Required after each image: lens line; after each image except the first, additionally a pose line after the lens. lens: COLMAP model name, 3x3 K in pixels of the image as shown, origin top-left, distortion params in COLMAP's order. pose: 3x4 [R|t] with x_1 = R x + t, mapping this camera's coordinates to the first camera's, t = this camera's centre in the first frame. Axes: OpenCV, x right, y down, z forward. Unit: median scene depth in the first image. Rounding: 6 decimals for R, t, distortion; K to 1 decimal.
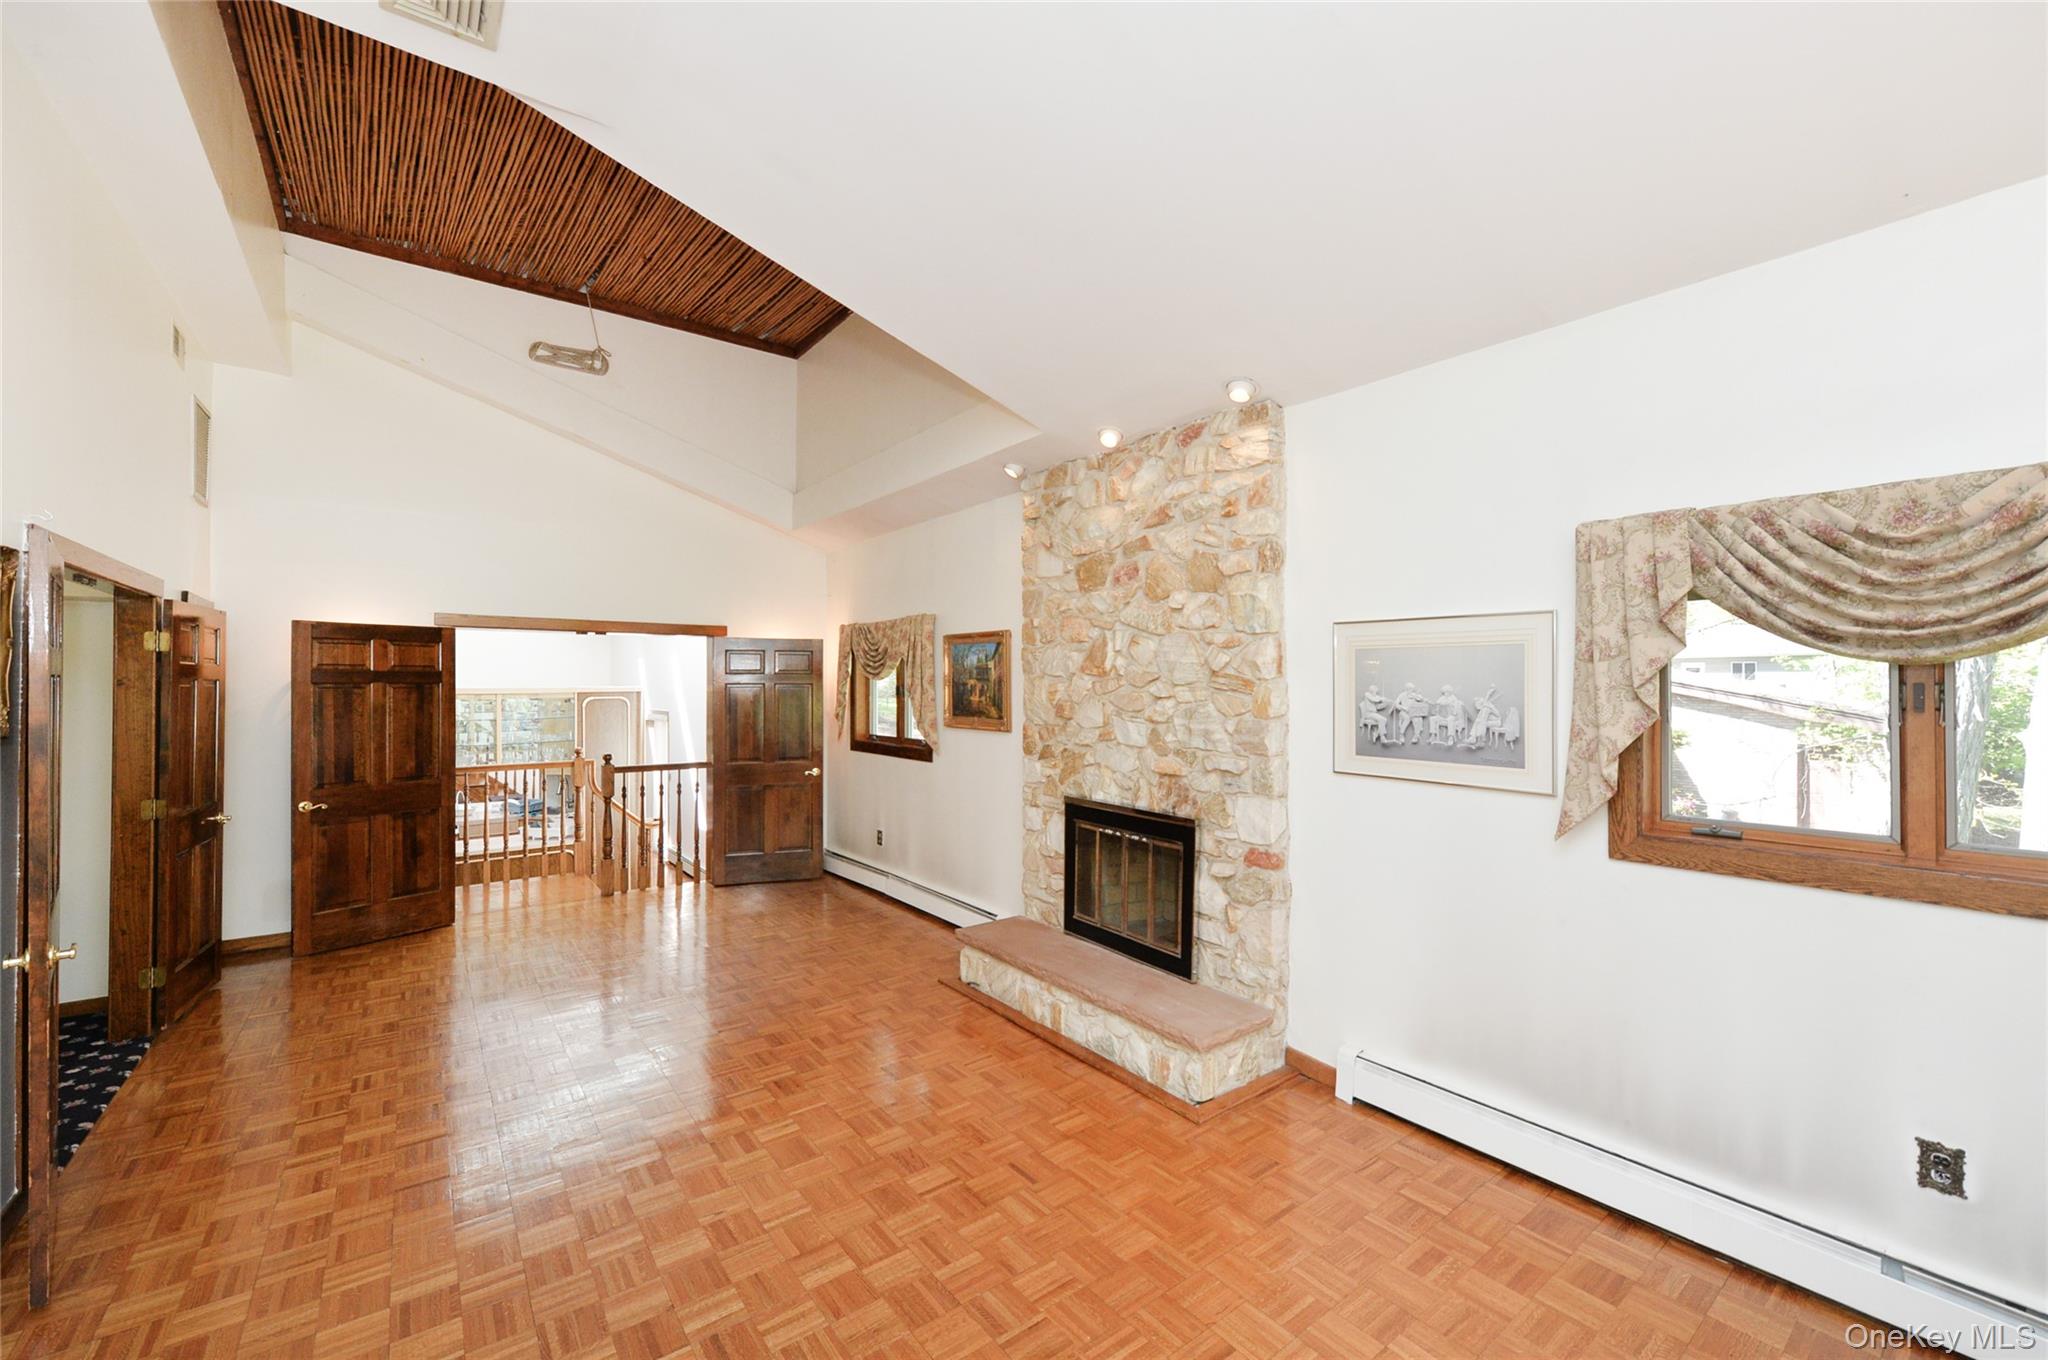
lens RADIAL K [[833.4, 0, 1040.9], [0, 833.4, 691.7], [0, 0, 1]] dist [-0.000183, 0.000131]
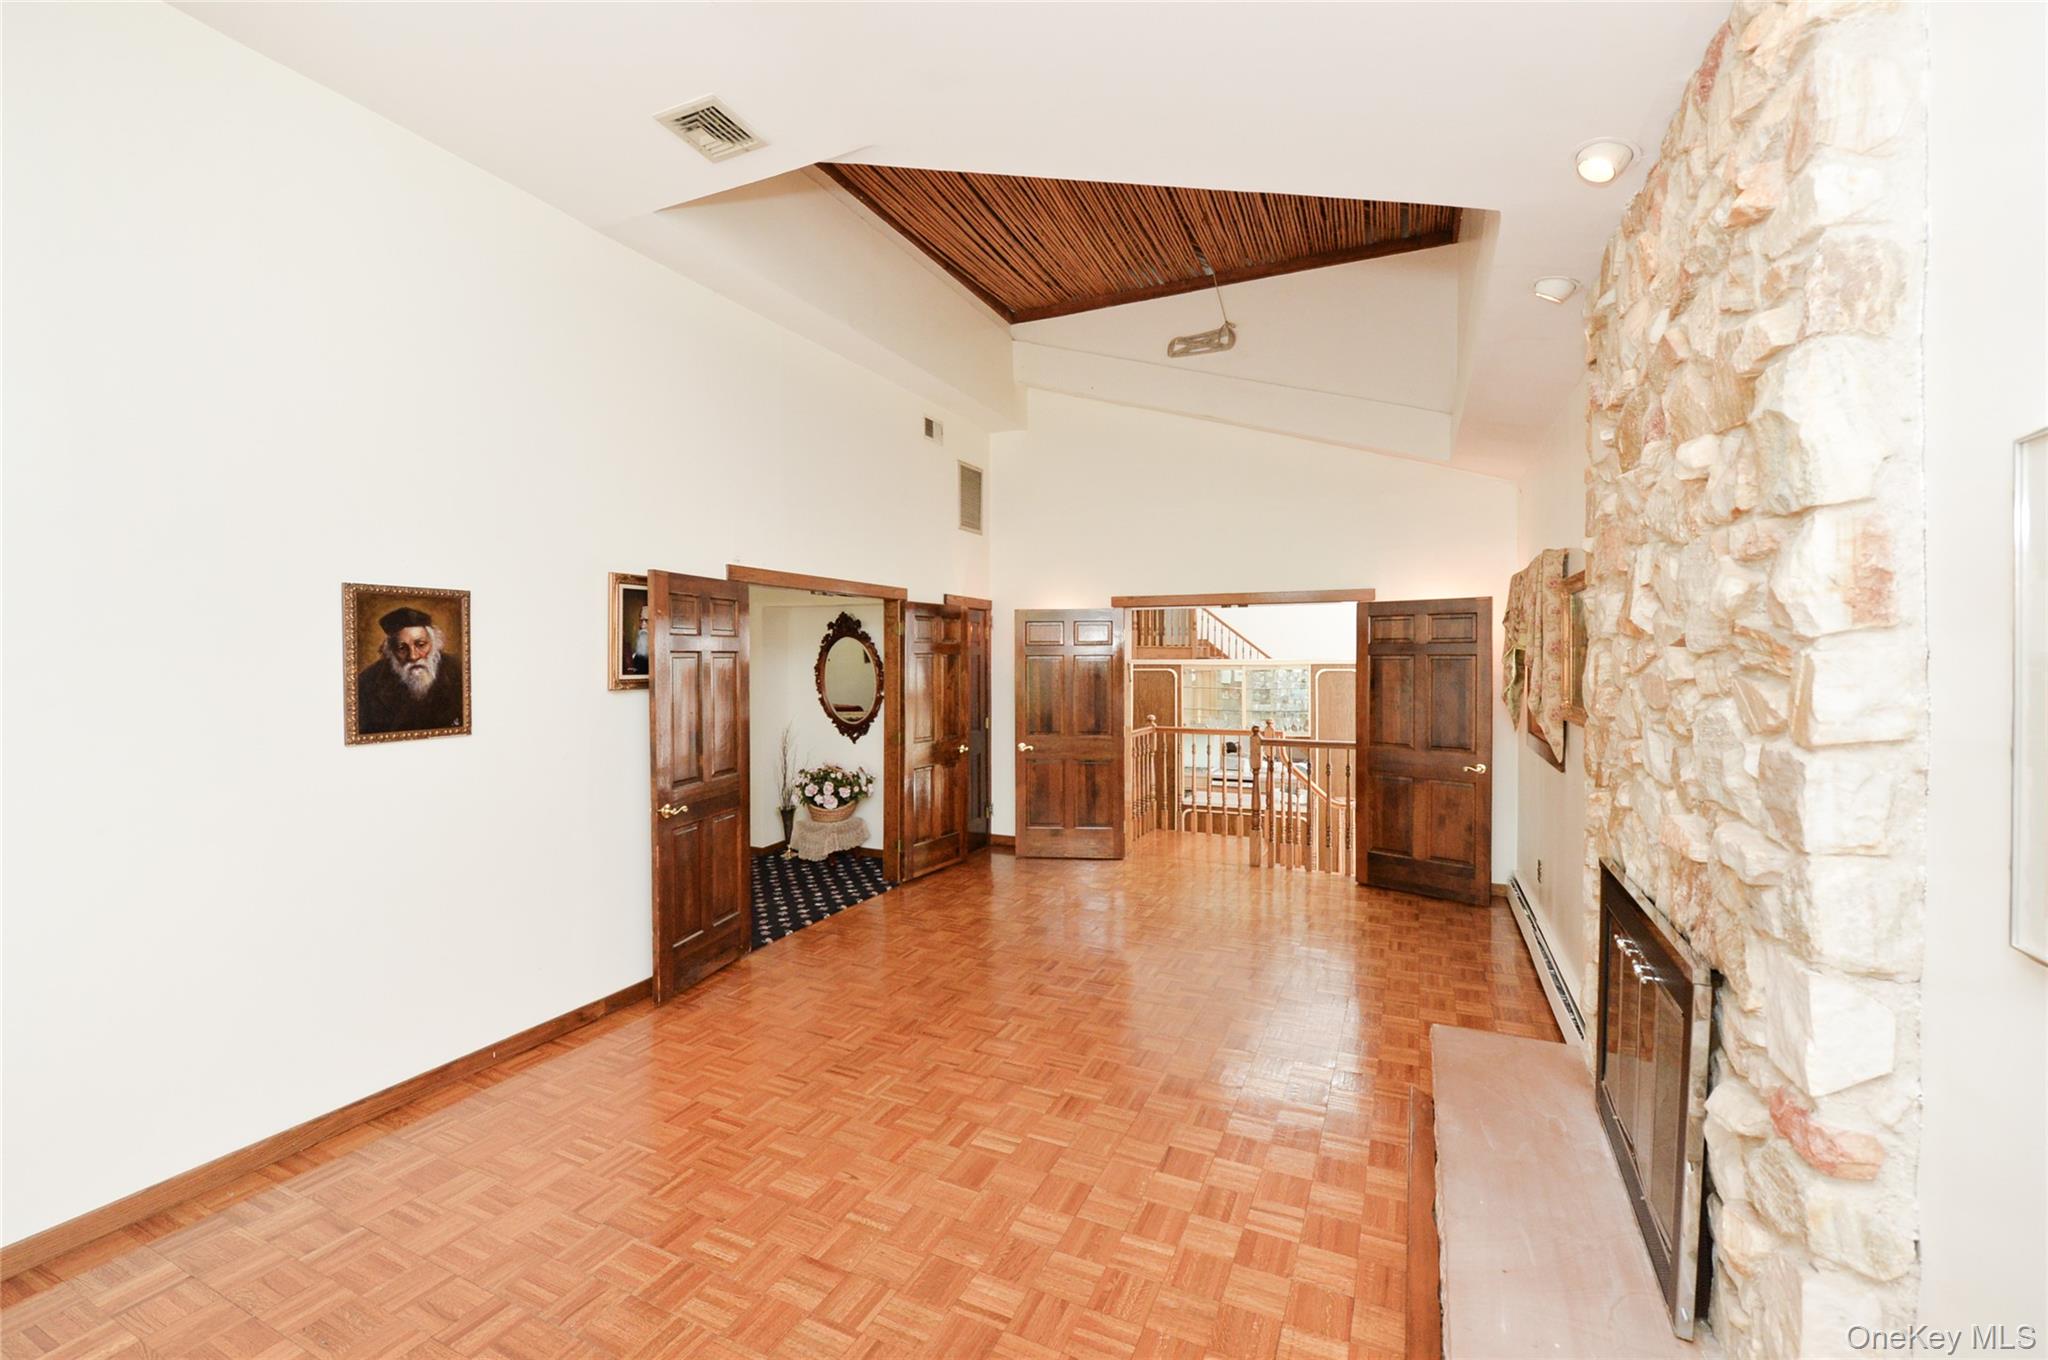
lens RADIAL K [[833.4, 0, 1022.2], [0, 833.4, 673.8], [0, 0, 1]] dist [-0.000183, 0.000131]
pose [[0.451054, 0.017219, -0.892331, 0.287669], [-0.006013, 0.999850, 0.016255, -0.002474], [0.892477, -0.001967, 0.451089, 0.348164]]
